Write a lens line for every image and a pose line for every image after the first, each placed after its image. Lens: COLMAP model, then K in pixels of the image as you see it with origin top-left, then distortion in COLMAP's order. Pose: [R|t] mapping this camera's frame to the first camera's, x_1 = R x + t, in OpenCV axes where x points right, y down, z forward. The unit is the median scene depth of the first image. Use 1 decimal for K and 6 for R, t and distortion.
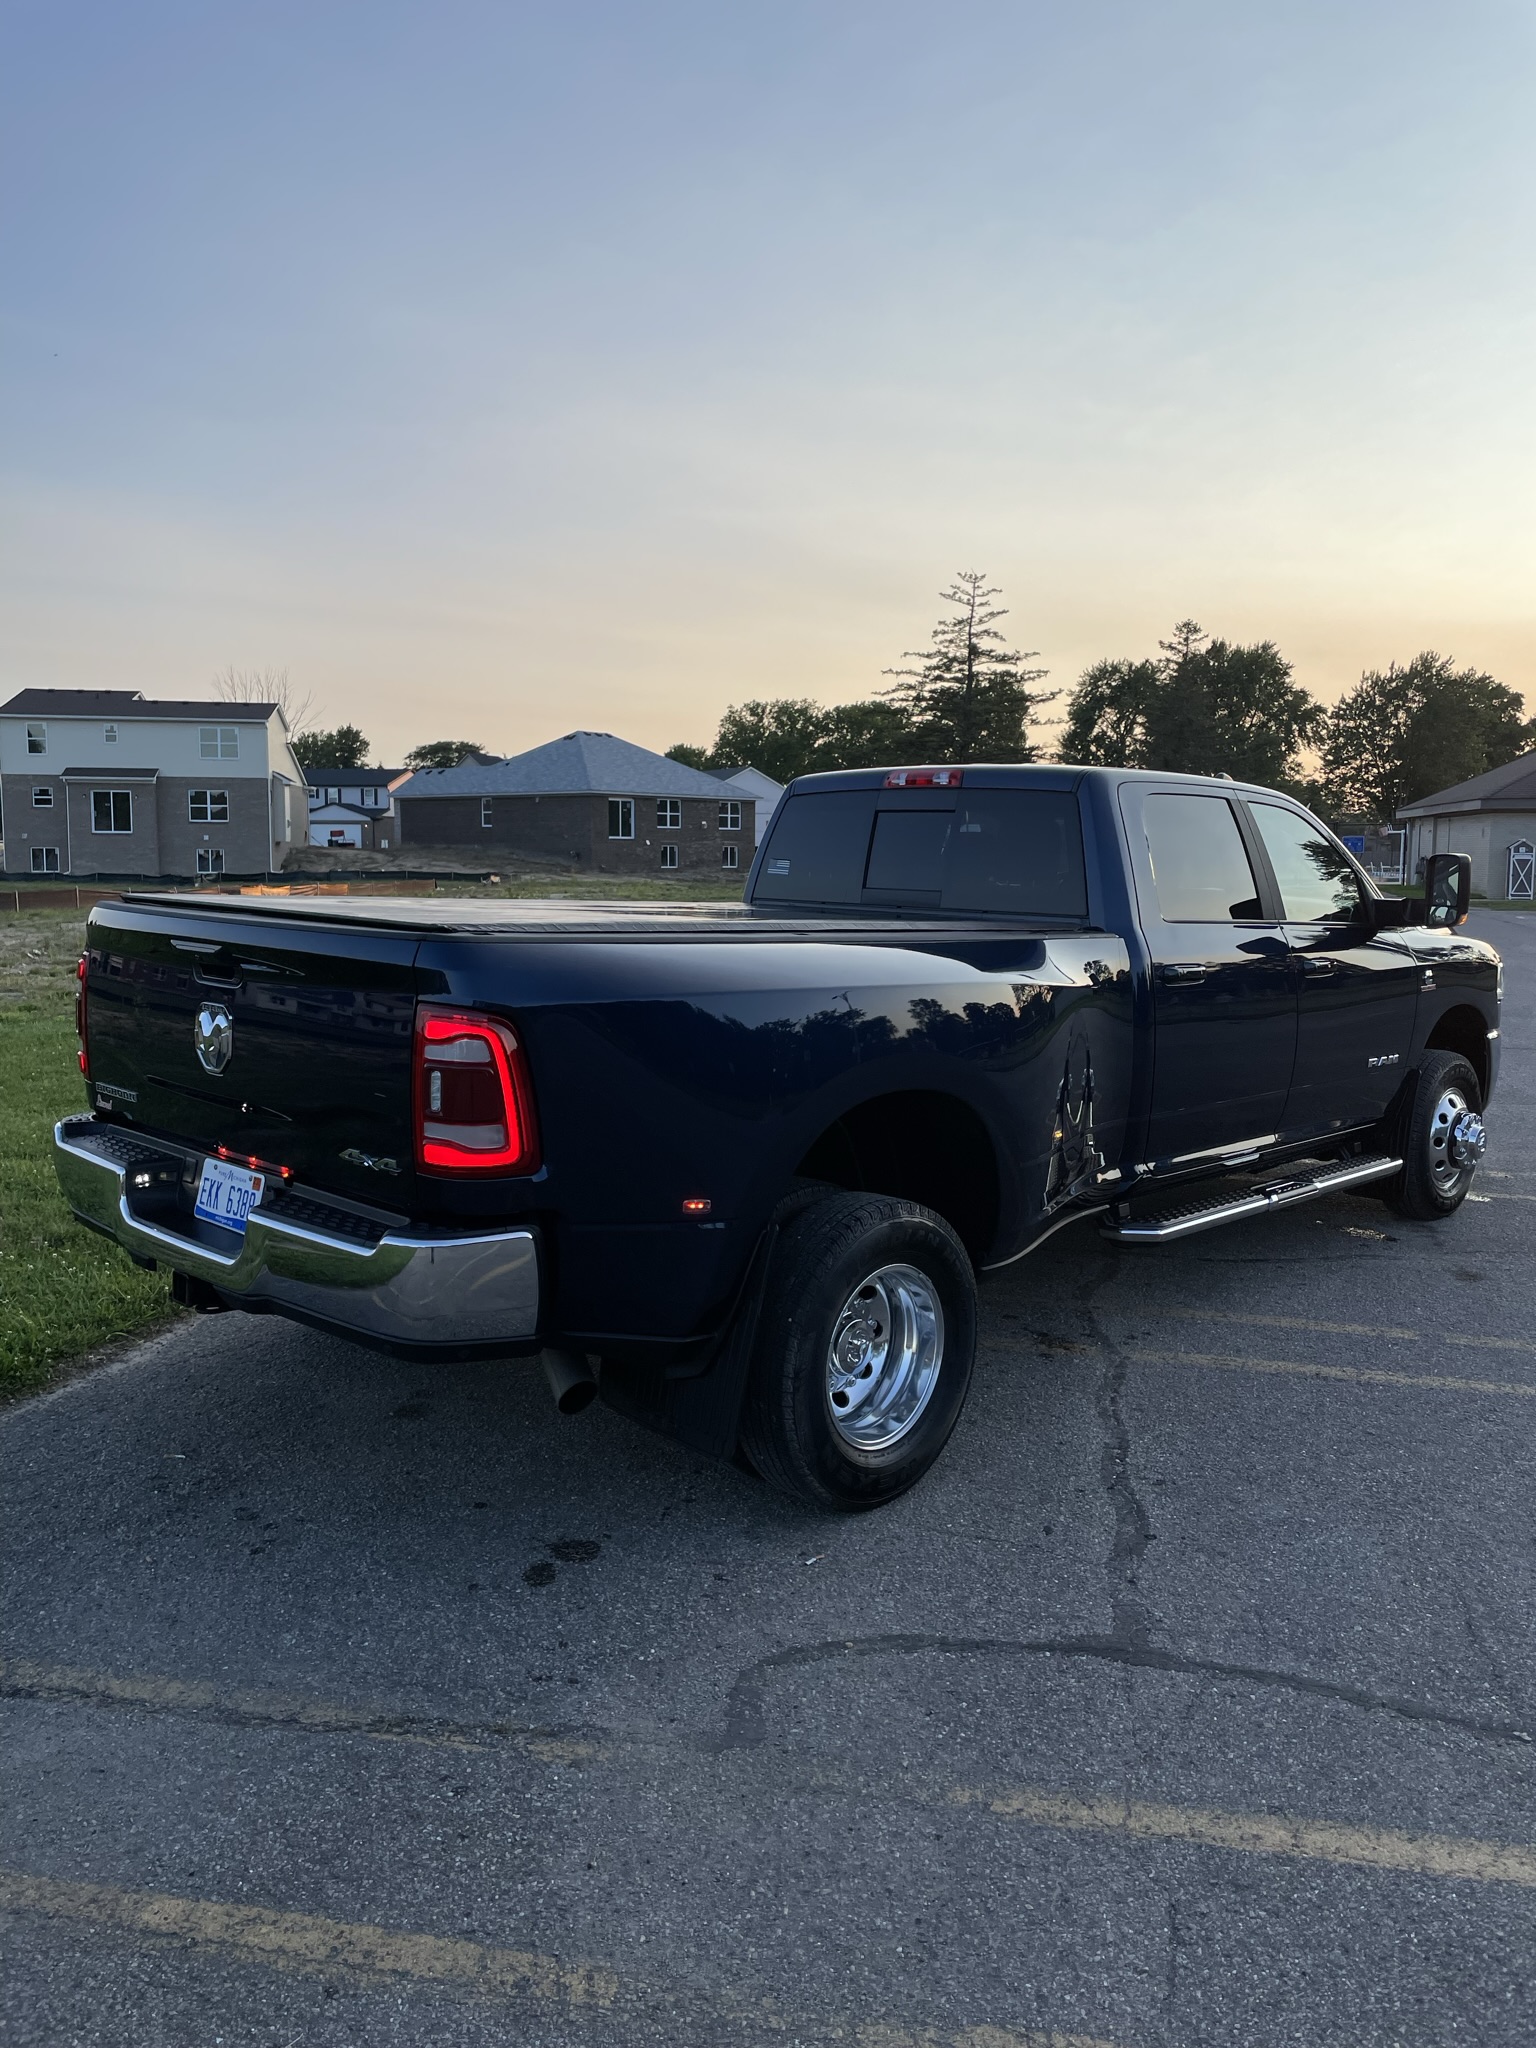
lens RADIAL K [[1551.0, 0, 796.3], [0, 1551.0, 992.5], [0, 0, 1]] dist [0.089943, -0.138416]
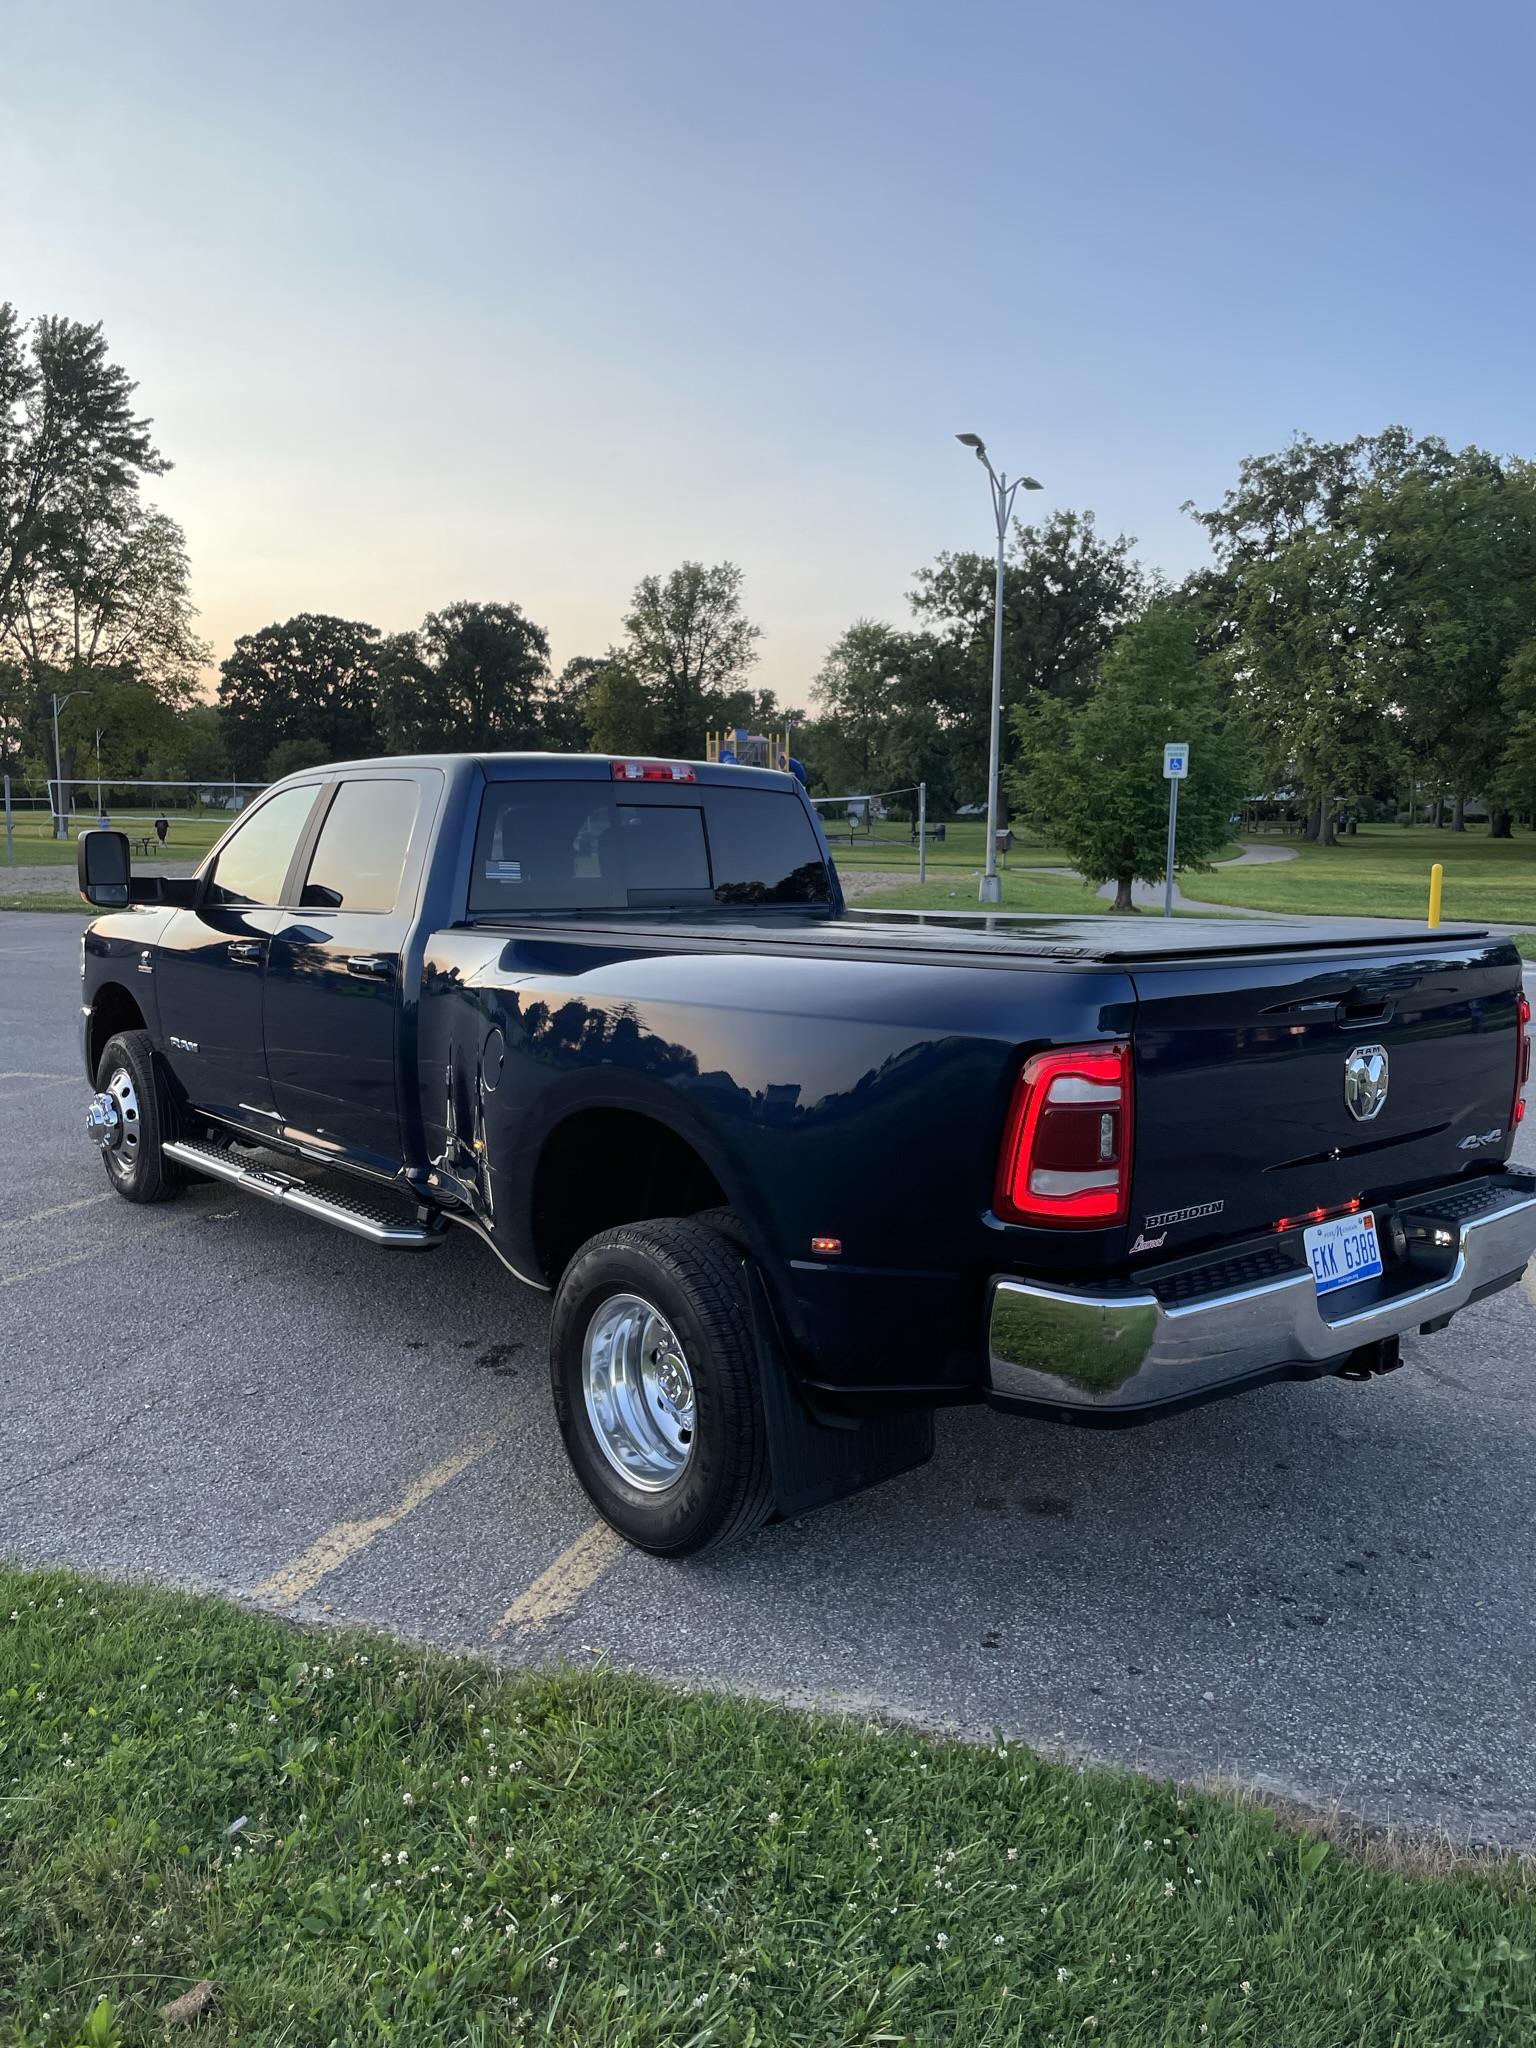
lens RADIAL K [[1551.0, 0, 796.3], [0, 1551.0, 992.5], [0, 0, 1]] dist [0.089943, -0.138416]
pose [[0.096157, -0.119948, 0.988112, -0.788222], [0.081124, 0.990354, 0.112326, -0.093443], [-0.992055, 0.069359, 0.104960, 0.739377]]
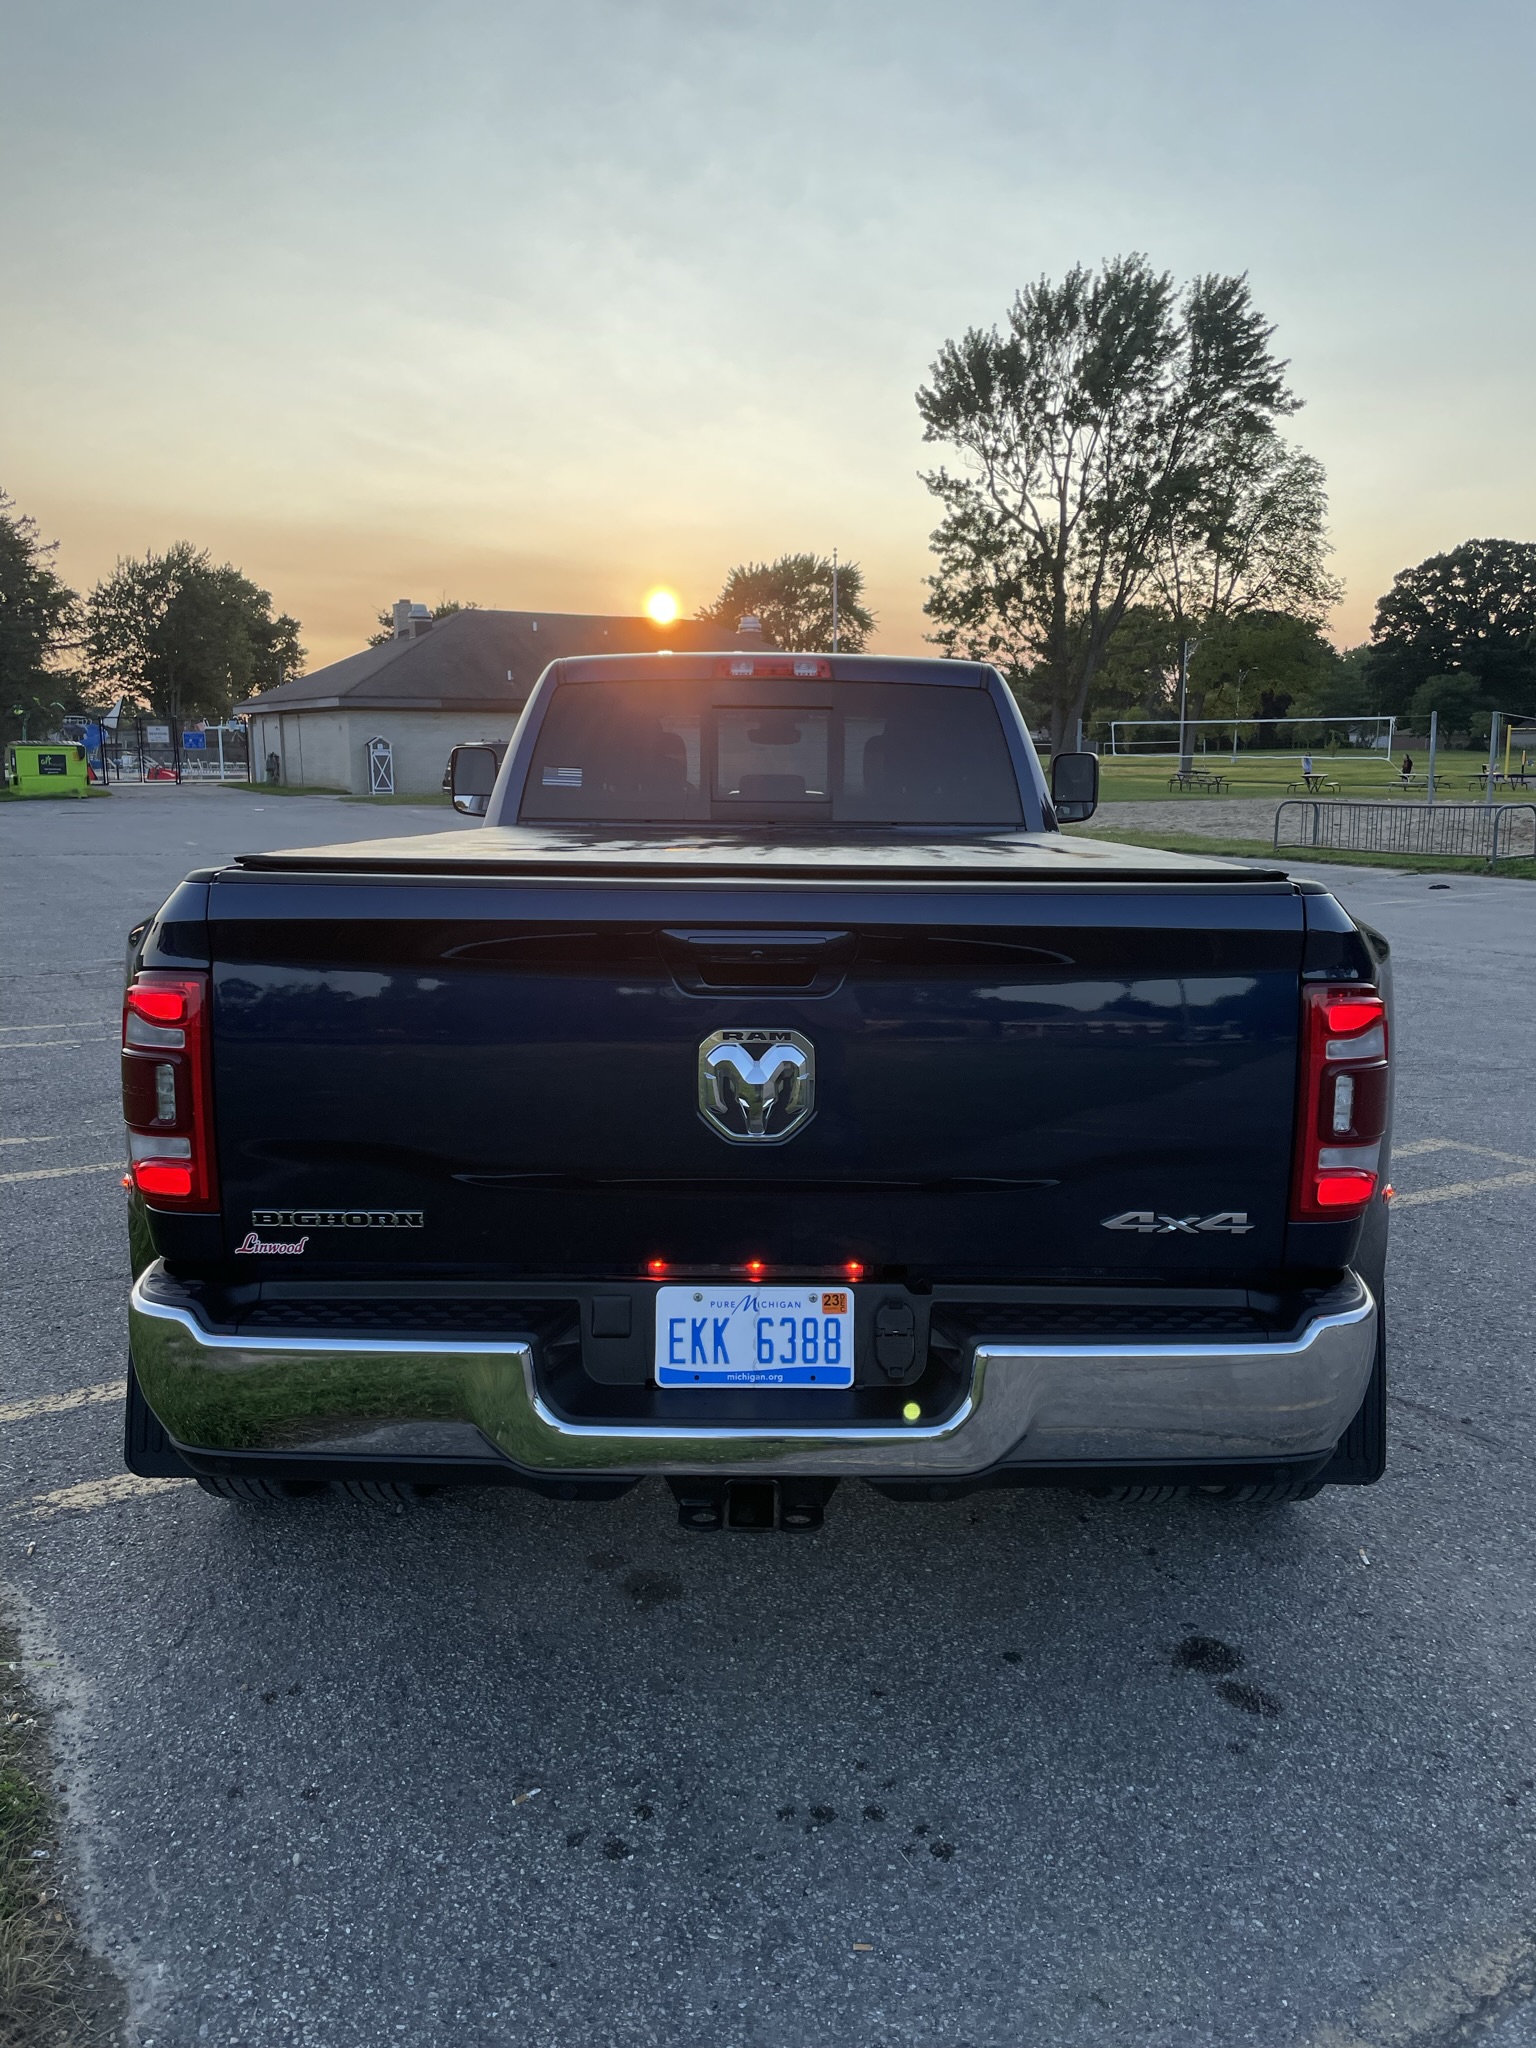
lens RADIAL K [[1551.0, 0, 796.3], [0, 1551.0, 992.5], [0, 0, 1]] dist [0.089943, -0.138416]
pose [[0.722675, -0.114919, 0.681567, -0.457790], [0.070060, 0.993182, 0.093176, -0.036532], [-0.687628, -0.019586, 0.725799, 0.333455]]
